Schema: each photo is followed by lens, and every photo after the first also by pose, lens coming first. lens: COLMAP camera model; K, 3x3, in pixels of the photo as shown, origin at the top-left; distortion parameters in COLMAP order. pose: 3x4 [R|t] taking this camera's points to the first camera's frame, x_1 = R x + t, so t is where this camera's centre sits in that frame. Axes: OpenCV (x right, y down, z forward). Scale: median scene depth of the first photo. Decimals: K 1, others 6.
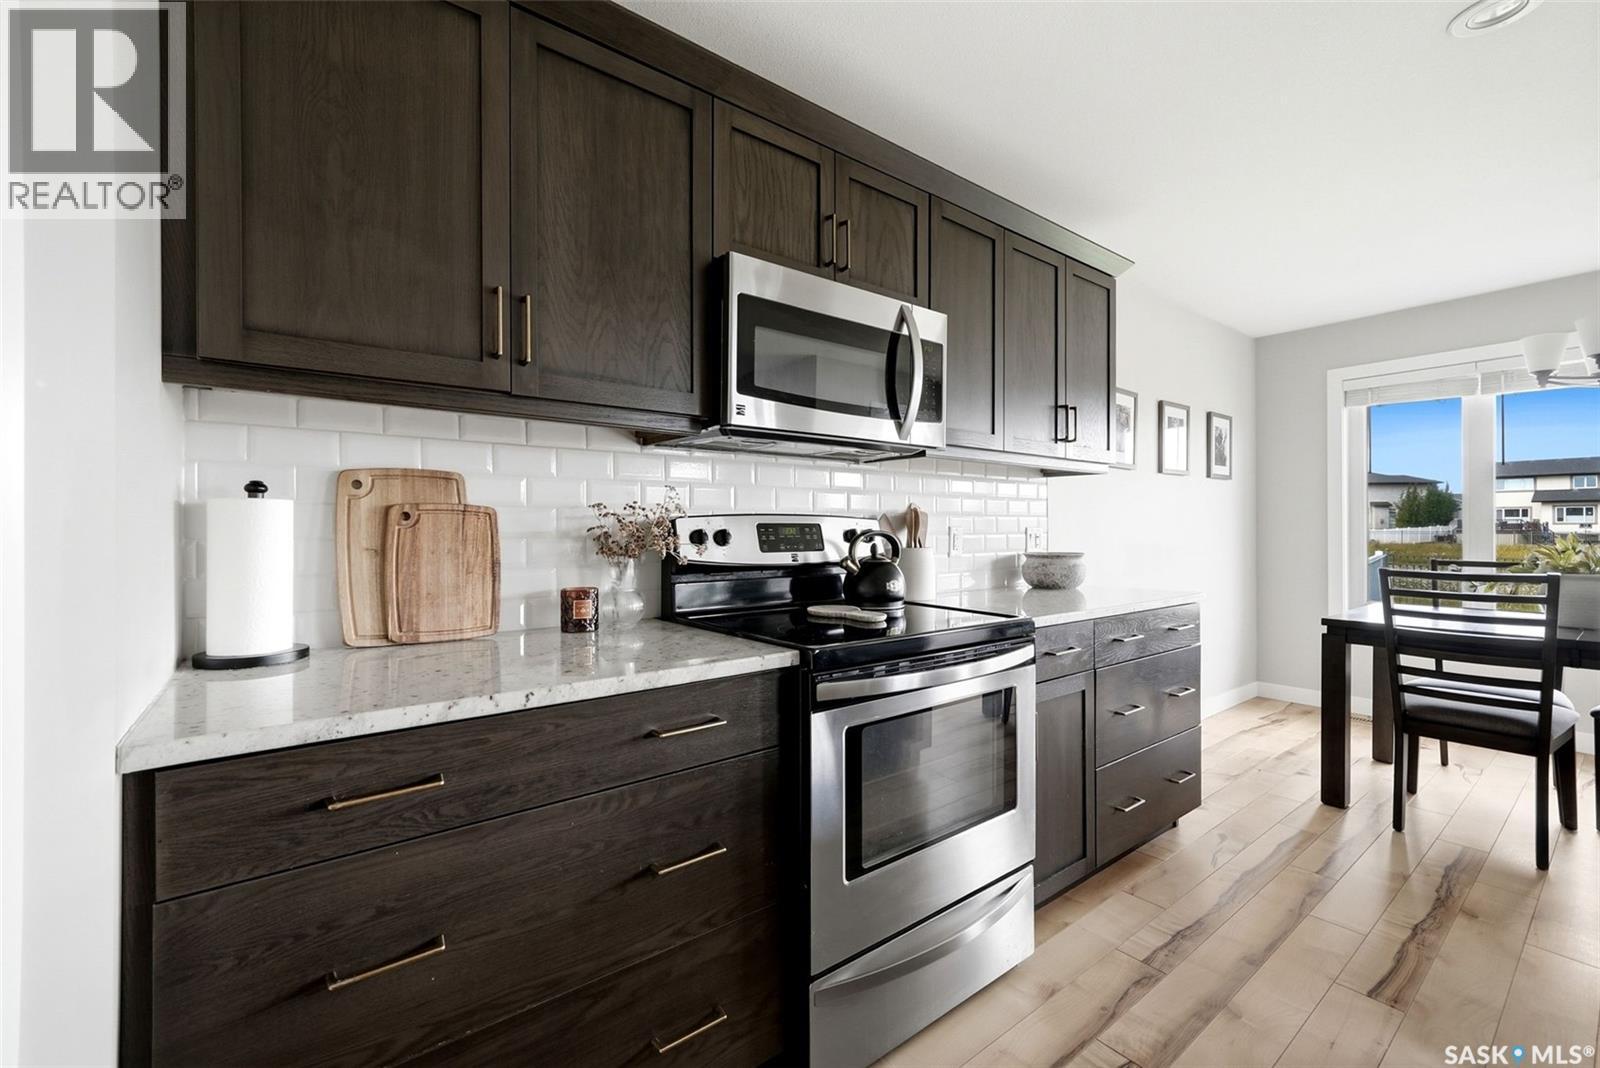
lens RADIAL K [[658.6, 0, 801.2], [0, 658.6, 531.9], [0, 0, 1]] dist [0.002659, 0.000150]
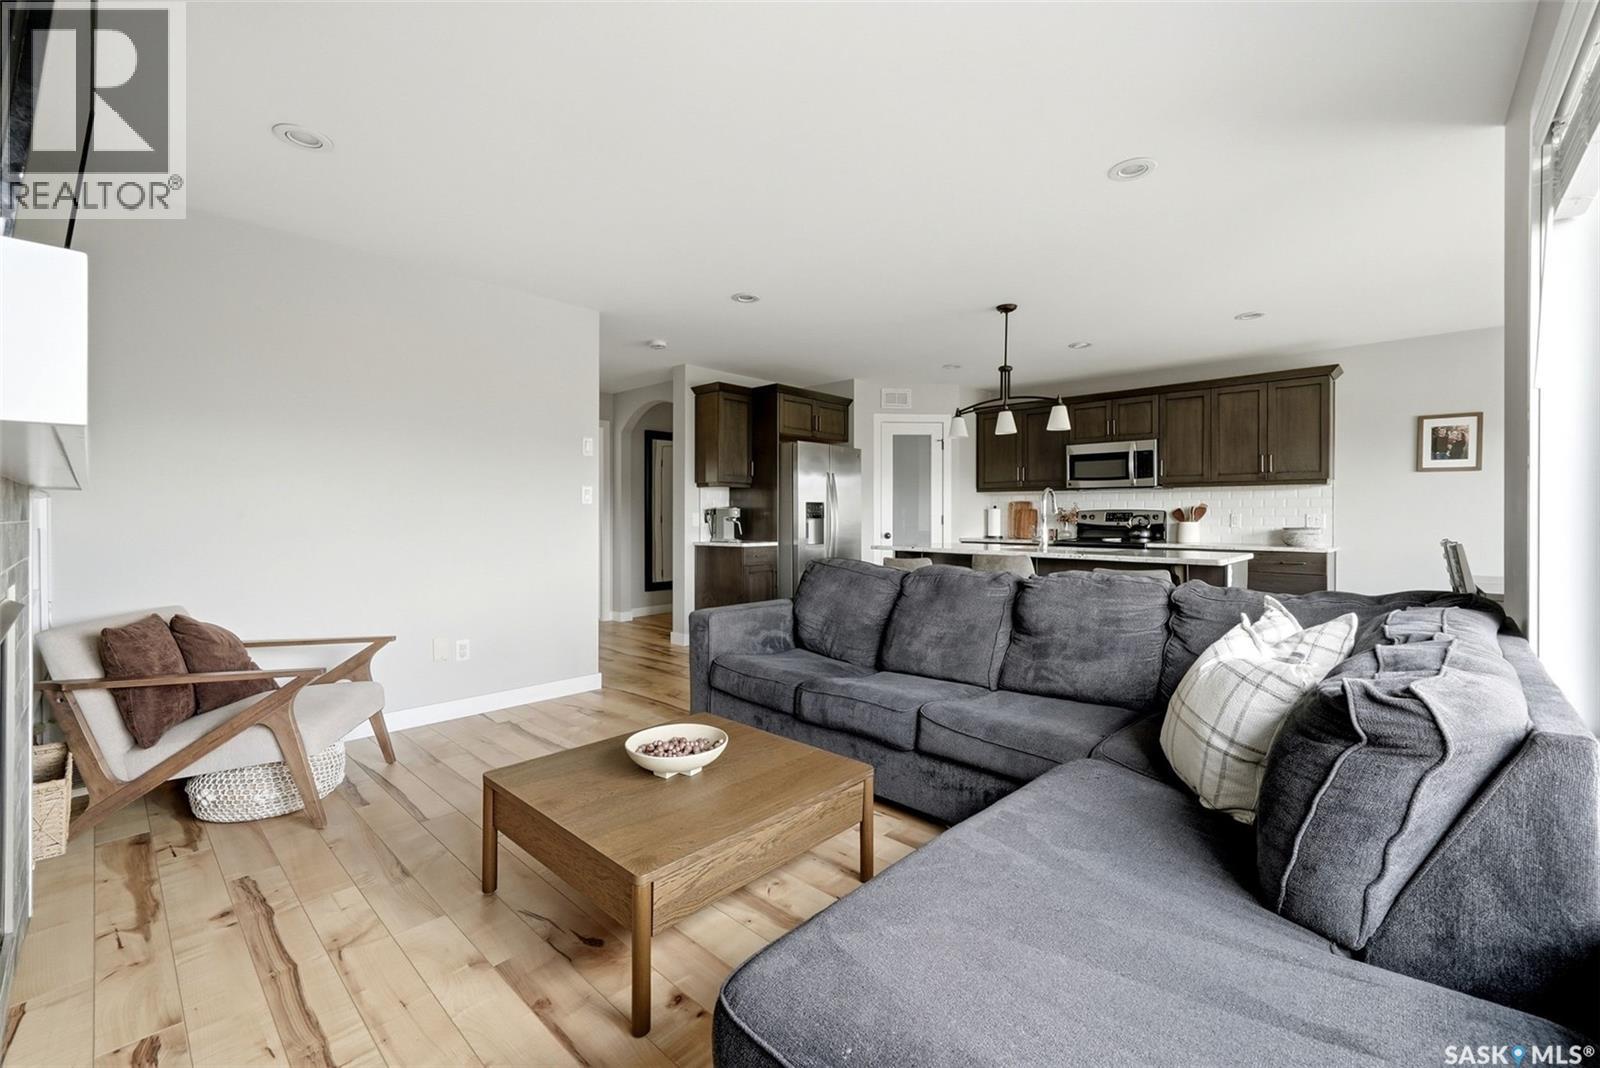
lens RADIAL K [[658.6, 0, 802.9], [0, 658.6, 518.2], [0, 0, 1]] dist [0.002659, 0.000150]
pose [[0.176625, 0.006473, -0.984257, 2.842550], [-0.004483, 0.999973, 0.005772, 0.002232], [0.984268, 0.003393, 0.176650, -1.029200]]
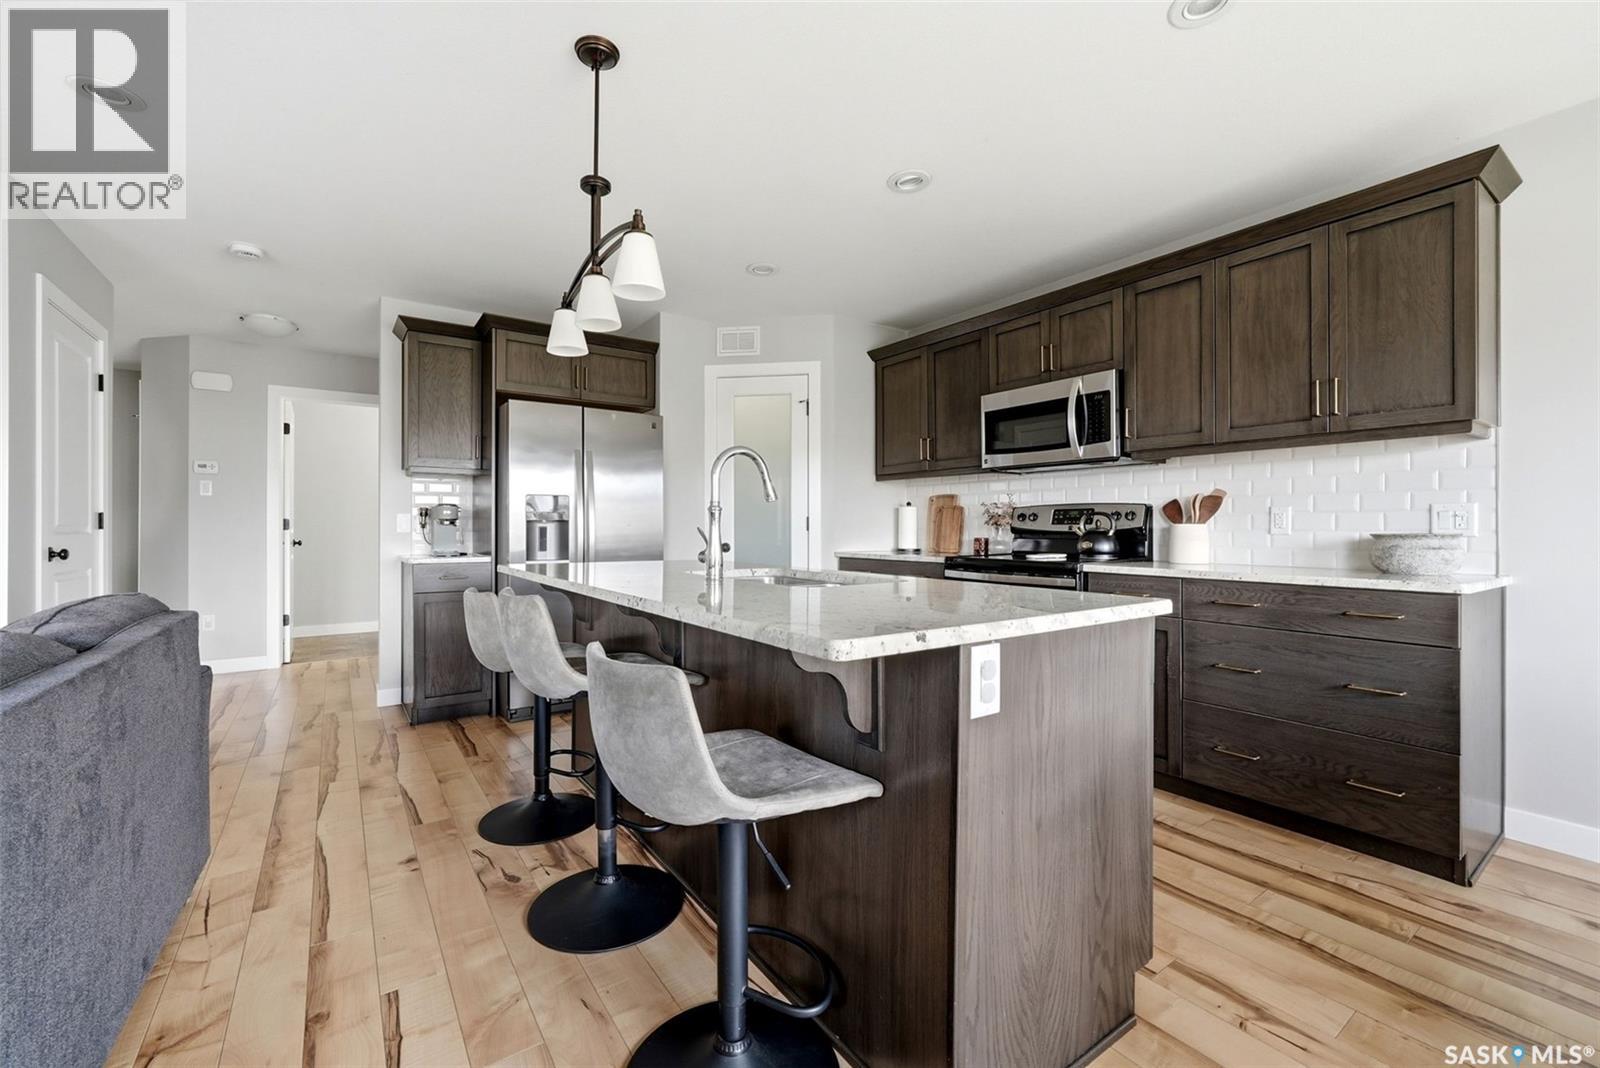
lens RADIAL K [[658.6, 0, 797.3], [0, 658.6, 524.9], [0, 0, 1]] dist [0.002659, 0.000150]
pose [[-0.032906, 0.000757, -0.999458, 1.824330], [-0.000366, 1.000000, 0.000770, 0.029490], [0.999458, 0.000391, -0.032905, 0.331820]]
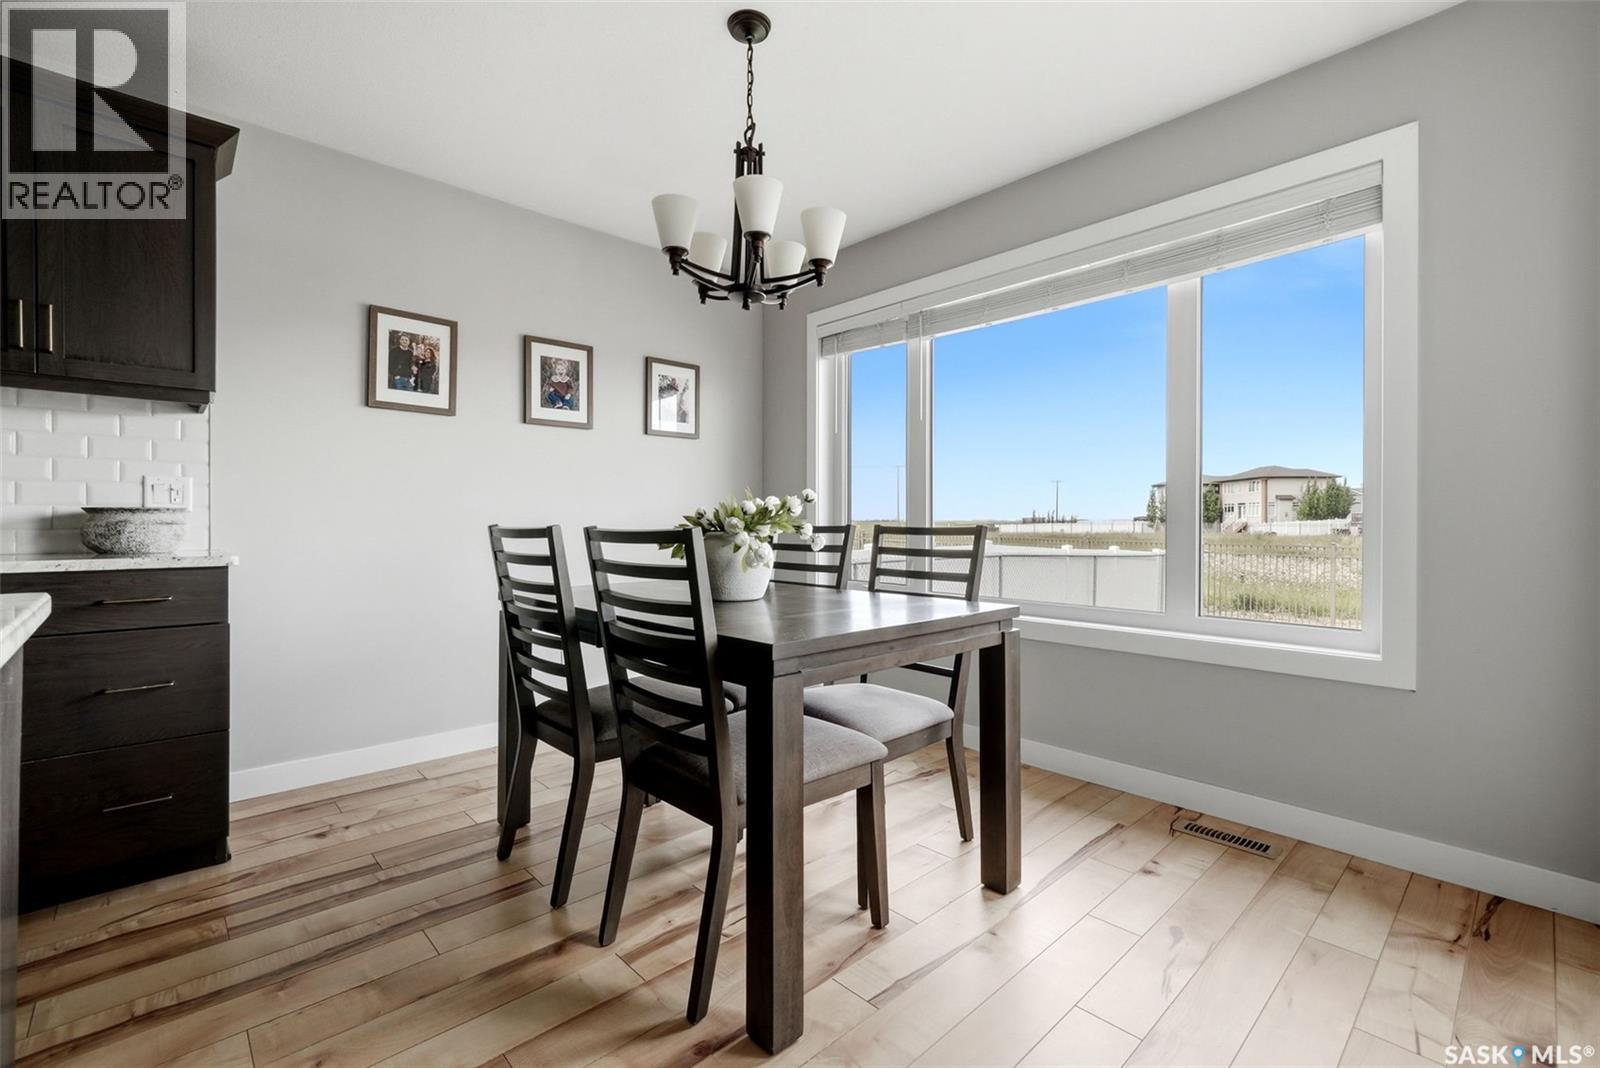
lens RADIAL K [[703.3, 0, 794.2], [0, 703.3, 524.5], [0, 0, 1]] dist [0.011693, 0.000217]
pose [[0.995389, 0.006465, 0.095702, 1.528241], [-0.006733, 0.999974, 0.002477, 0.064148], [-0.095683, -0.003109, 0.995407, 0.167812]]
